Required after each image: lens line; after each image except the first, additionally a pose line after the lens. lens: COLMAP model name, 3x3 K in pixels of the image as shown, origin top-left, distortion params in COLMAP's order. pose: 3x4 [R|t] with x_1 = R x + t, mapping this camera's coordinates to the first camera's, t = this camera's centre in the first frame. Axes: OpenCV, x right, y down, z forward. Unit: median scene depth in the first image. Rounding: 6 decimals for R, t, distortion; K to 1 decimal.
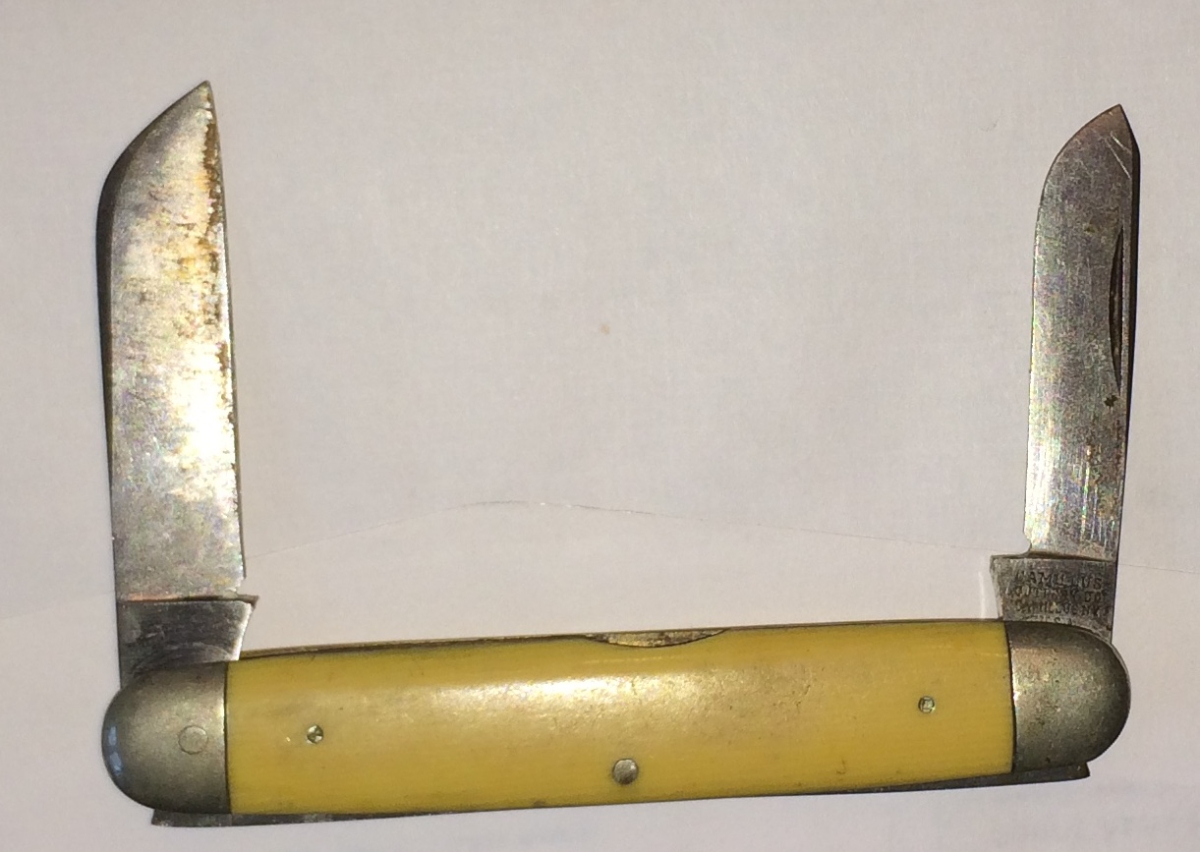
lens RADIAL K [[1947.4, 0, 600.1], [0, 1947.4, 425.8], [0, 0, 1]] dist [-0.088333, 0.000000]
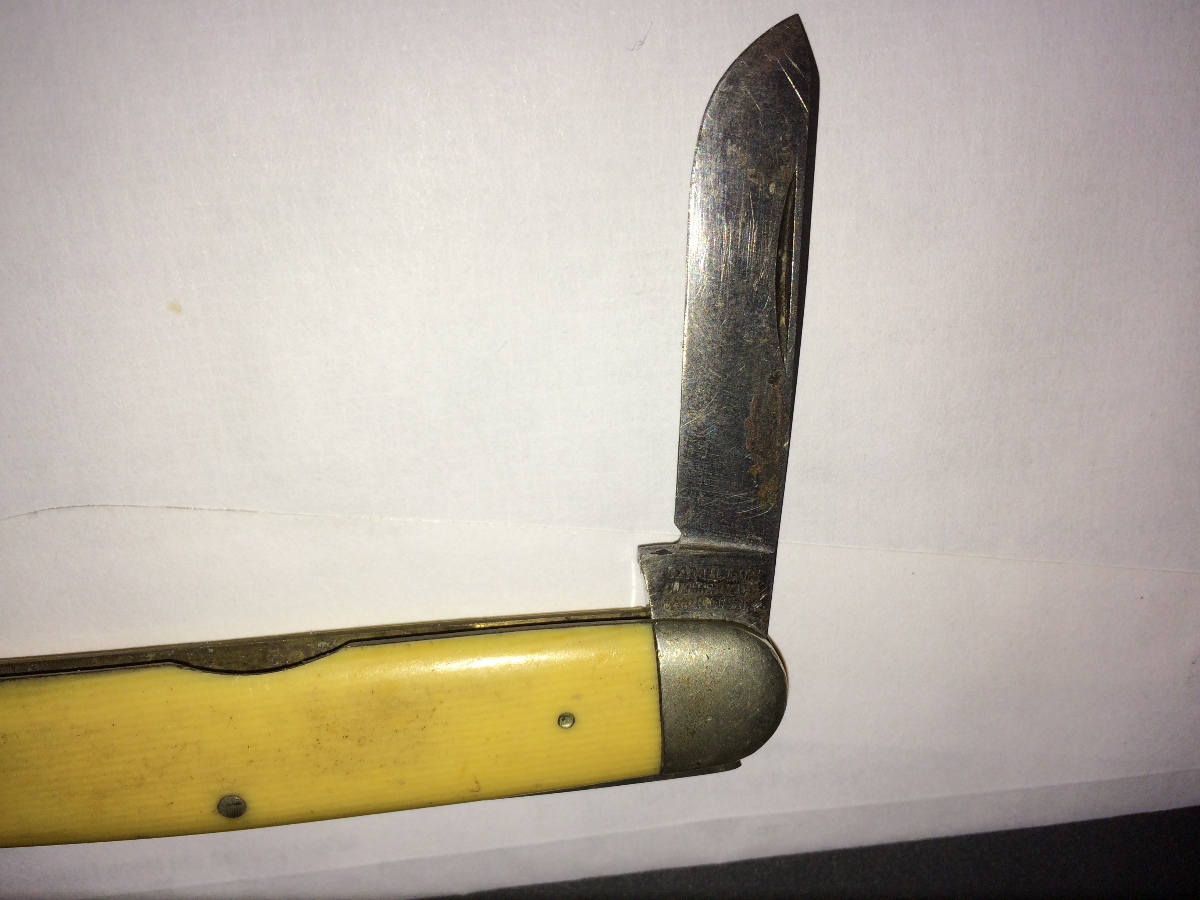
lens RADIAL K [[1013.0, 0, 600.0], [0, 1013.0, 450.2], [0, 0, 1]] dist [0.011795, -0.001998]
pose [[0.996796, -0.031651, 0.073456, 0.150118], [0.013128, 0.970660, 0.240097, -0.092473], [-0.078900, -0.238363, 0.967966, 0.553081]]
